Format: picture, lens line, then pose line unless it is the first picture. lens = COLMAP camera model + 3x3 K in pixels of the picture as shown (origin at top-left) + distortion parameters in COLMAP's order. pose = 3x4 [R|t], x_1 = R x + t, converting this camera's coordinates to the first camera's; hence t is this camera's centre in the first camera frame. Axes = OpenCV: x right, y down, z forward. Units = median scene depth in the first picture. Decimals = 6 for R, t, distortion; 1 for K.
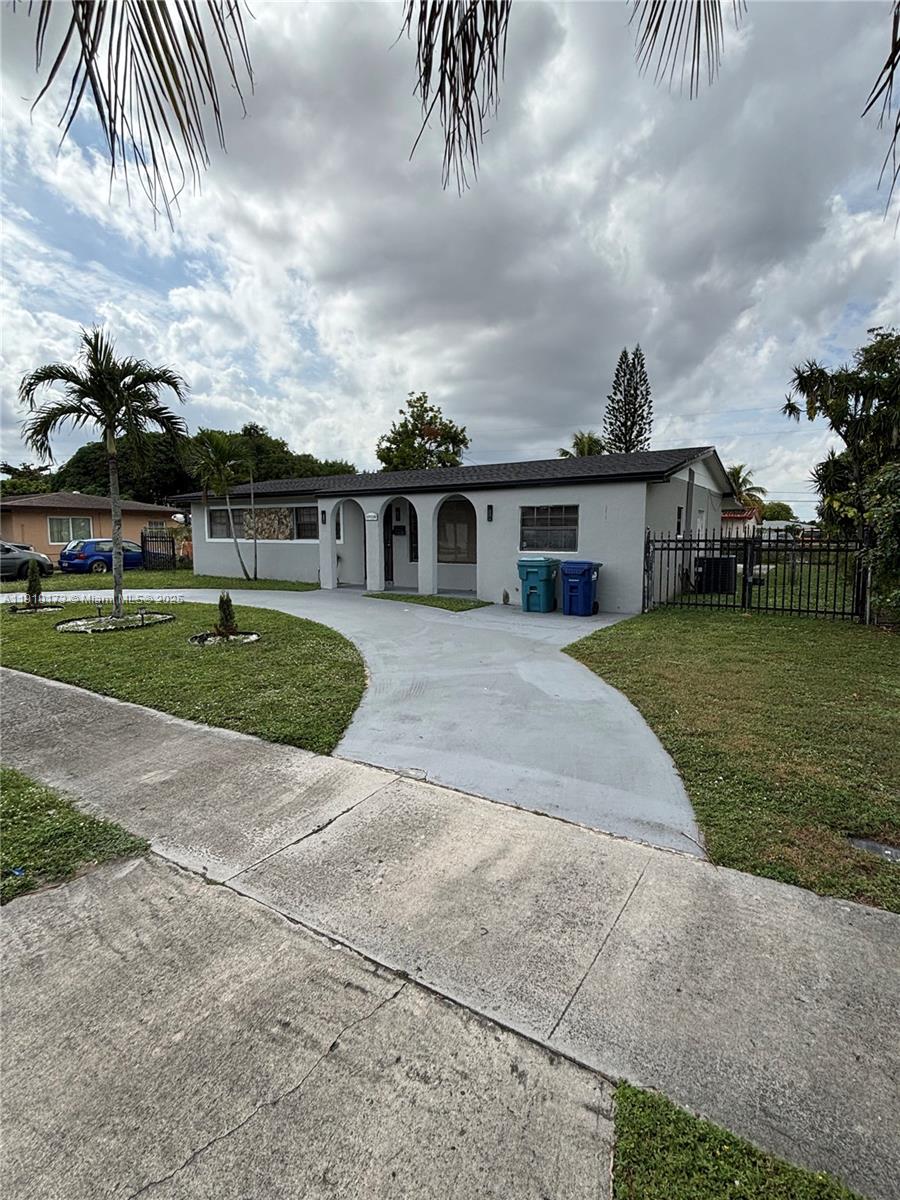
lens RADIAL K [[589.2, 0, 452.3], [0, 589.2, 601.0], [0, 0, 1]] dist [0.002190, -0.001383]
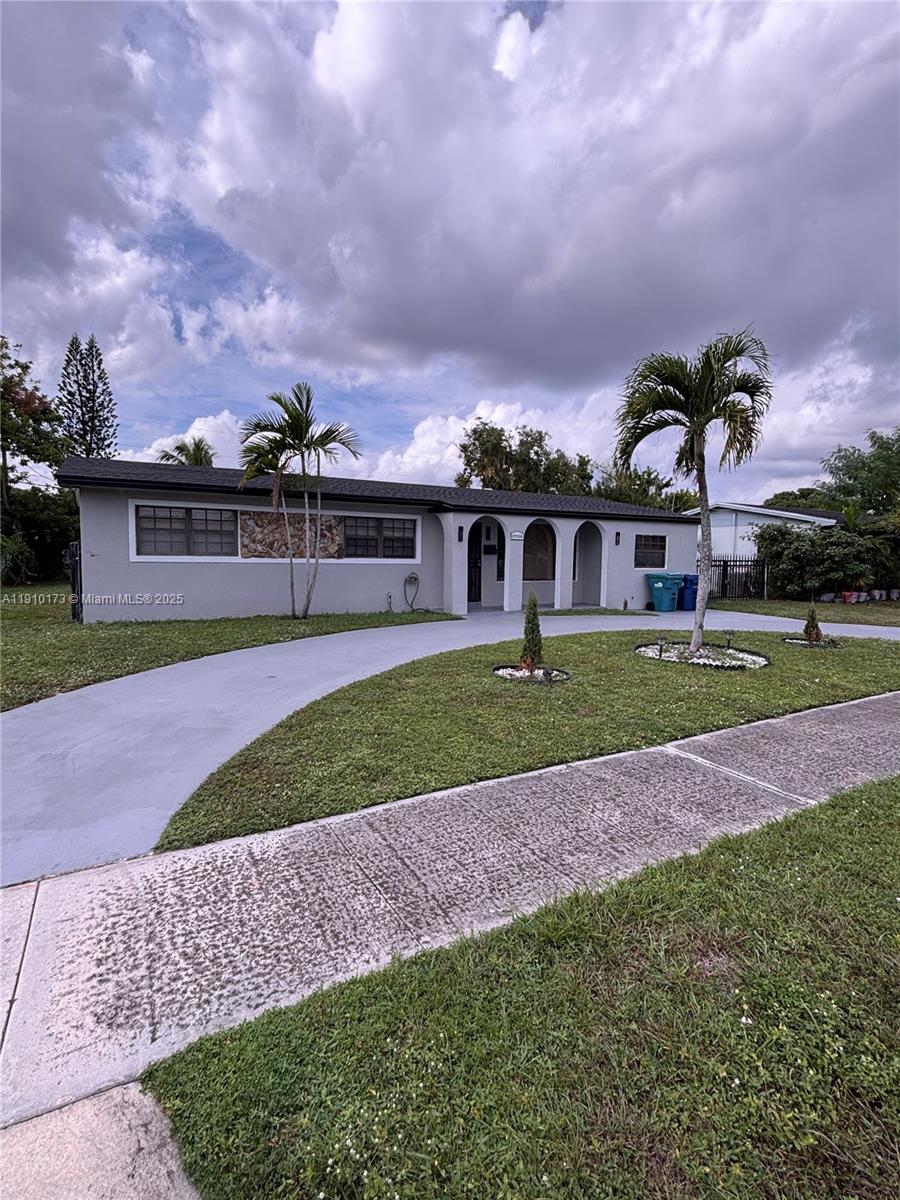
lens RADIAL K [[589.2, 0, 453.5], [0, 589.2, 589.7], [0, 0, 1]] dist [0.002190, -0.001383]
pose [[0.456685, -0.047448, 0.888362, -1.126893], [0.088175, 0.996074, 0.007872, -0.074443], [-0.885248, 0.074736, 0.459076, 0.679914]]
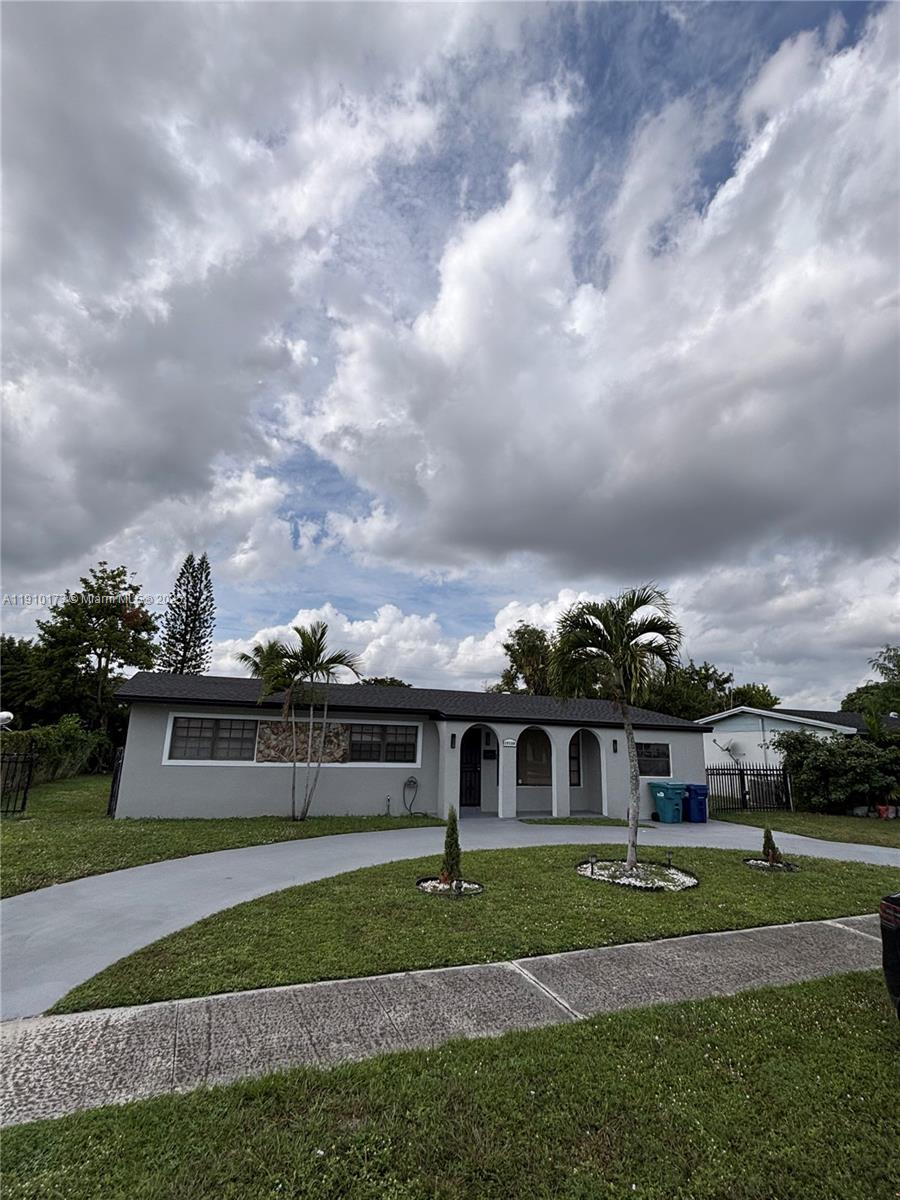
lens RADIAL K [[589.2, 0, 451.4], [0, 589.2, 596.4], [0, 0, 1]] dist [0.002190, -0.001383]
pose [[0.572980, 0.211748, 0.791743, -1.157708], [0.064401, 0.951428, -0.301061, -0.087133], [-0.817035, 0.223491, 0.531512, 0.482270]]
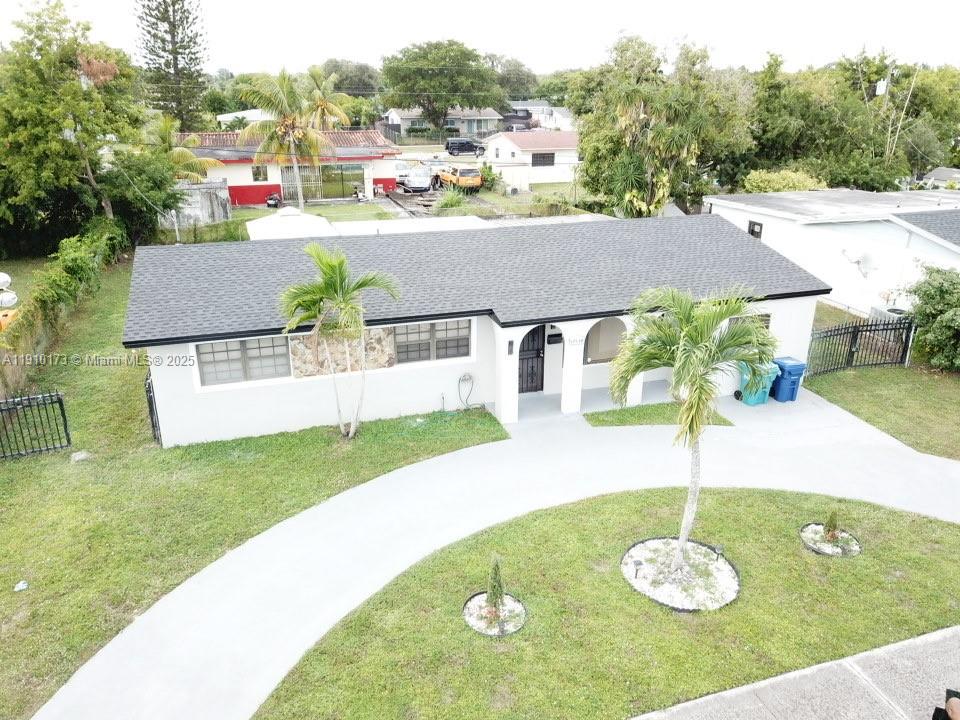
lens RADIAL K [[735.4, 0, 489.0], [0, 735.4, 358.1], [0, 0, 1]] dist [0.007543, 0.006090]
pose [[0.621763, -0.272931, 0.734111, -1.136982], [0.080429, 0.954611, 0.286790, -0.484073], [-0.779065, -0.119272, 0.615494, 0.412887]]
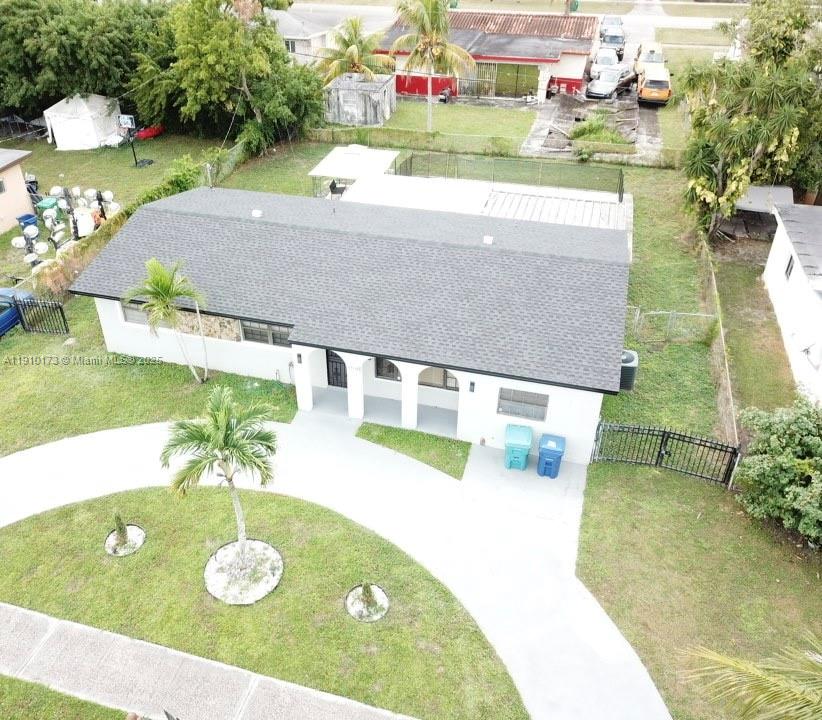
lens RADIAL K [[735.3, 0, 374.2], [0, 735.3, 362.5], [0, 0, 1]] dist [0.007903, 0.003022]
pose [[0.961875, -0.165185, 0.217969, -0.425319], [0.042689, 0.877906, 0.476925, -0.864533], [-0.270137, -0.449438, 0.851488, -0.216057]]
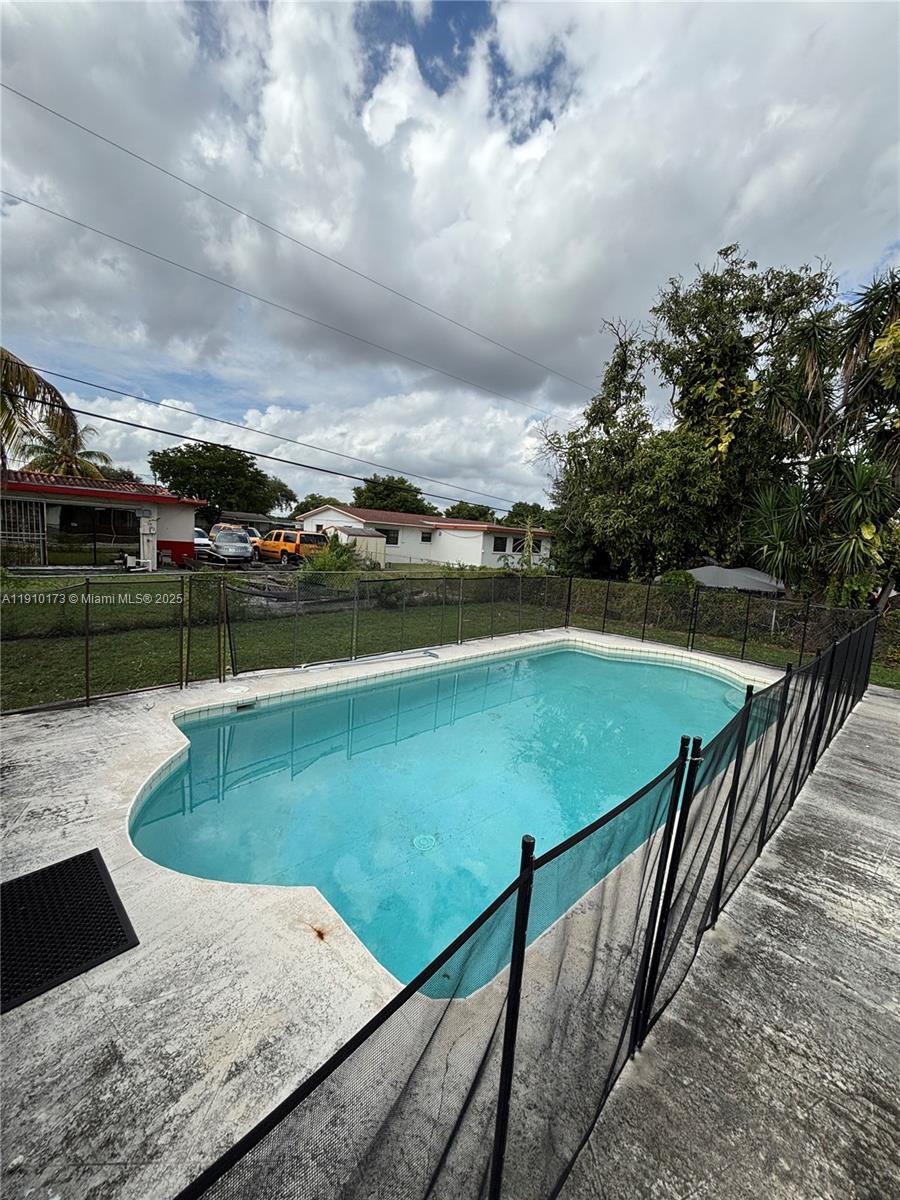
lens RADIAL K [[482.5, 0, 455.0], [0, 482.5, 601.1], [0, 0, 1]] dist [-0.006145, 0.001722]
pose [[0.220939, -0.109817, 0.969085, 0.190075], [0.041322, 0.993802, 0.103197, -0.263007], [-0.974412, 0.017245, 0.224107, 2.005842]]
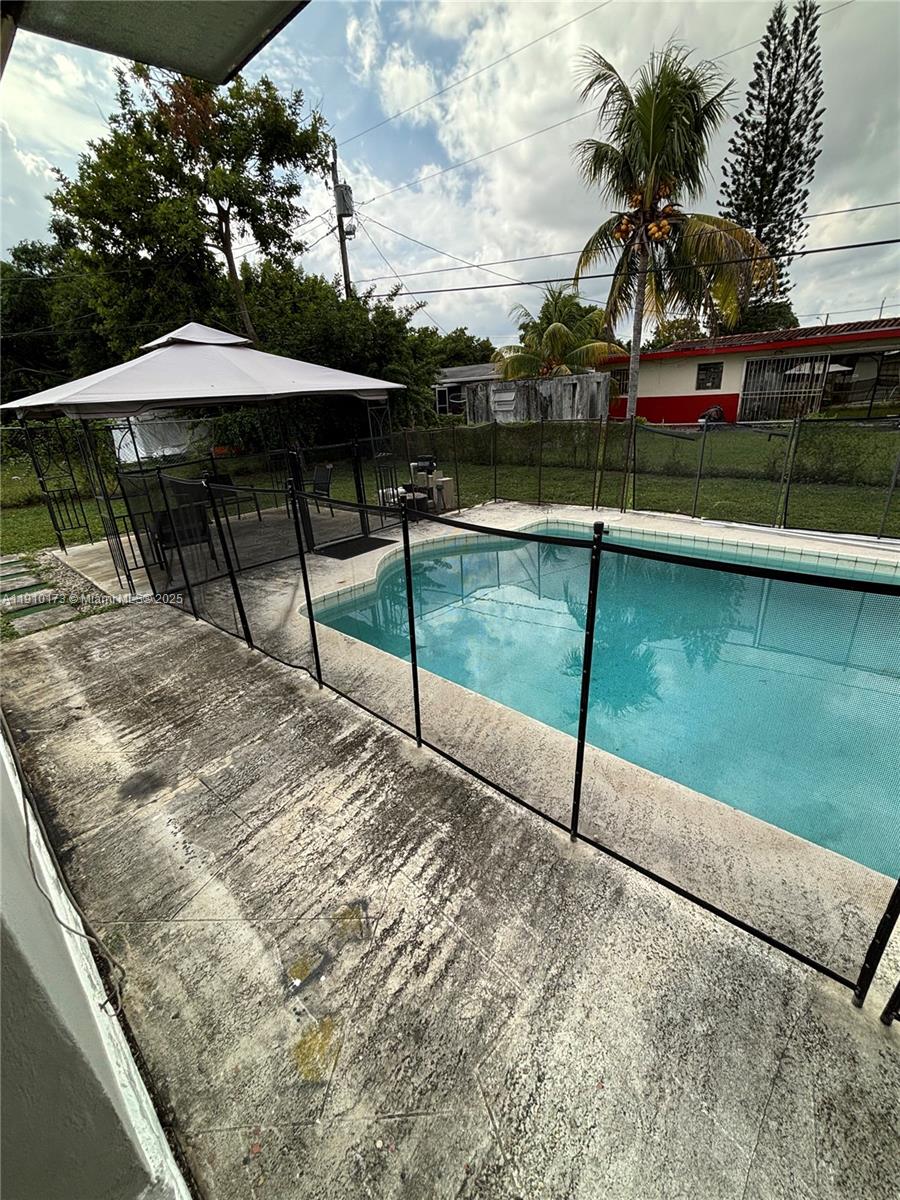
lens RADIAL K [[512.4, 0, 453.4], [0, 512.4, 596.0], [0, 0, 1]] dist [0.003394, 0.001652]
pose [[0.982007, 0.017624, -0.188021, 0.483840], [0.032607, 0.964857, 0.260744, -0.216467], [0.186009, -0.262183, 0.946922, 1.747569]]
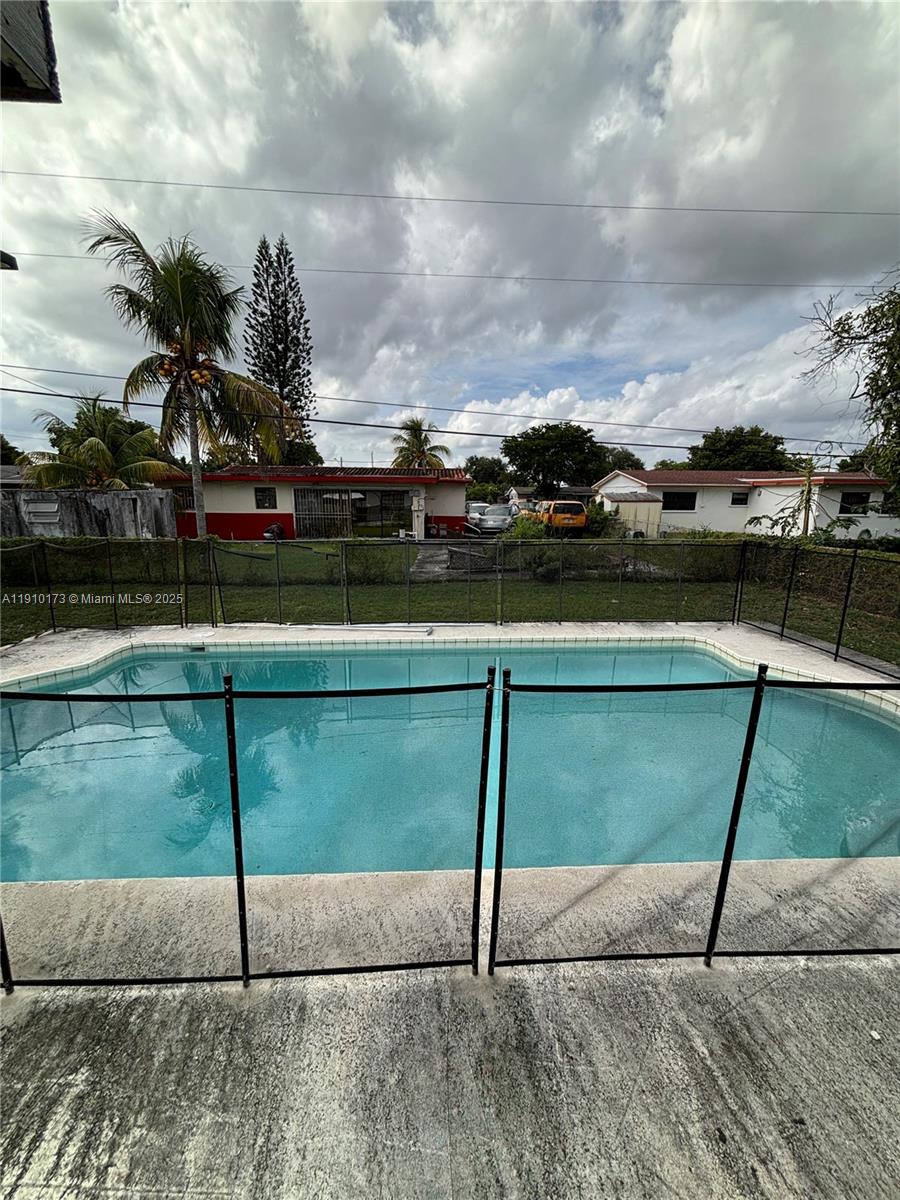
lens RADIAL K [[482.5, 0, 452.5], [0, 482.5, 600.3], [0, 0, 1]] dist [-0.006145, 0.001722]
pose [[0.817105, -0.114913, 0.564921, 0.474007], [0.057706, 0.991314, 0.118182, -0.230623], [-0.573594, -0.063968, 0.816638, 1.737378]]
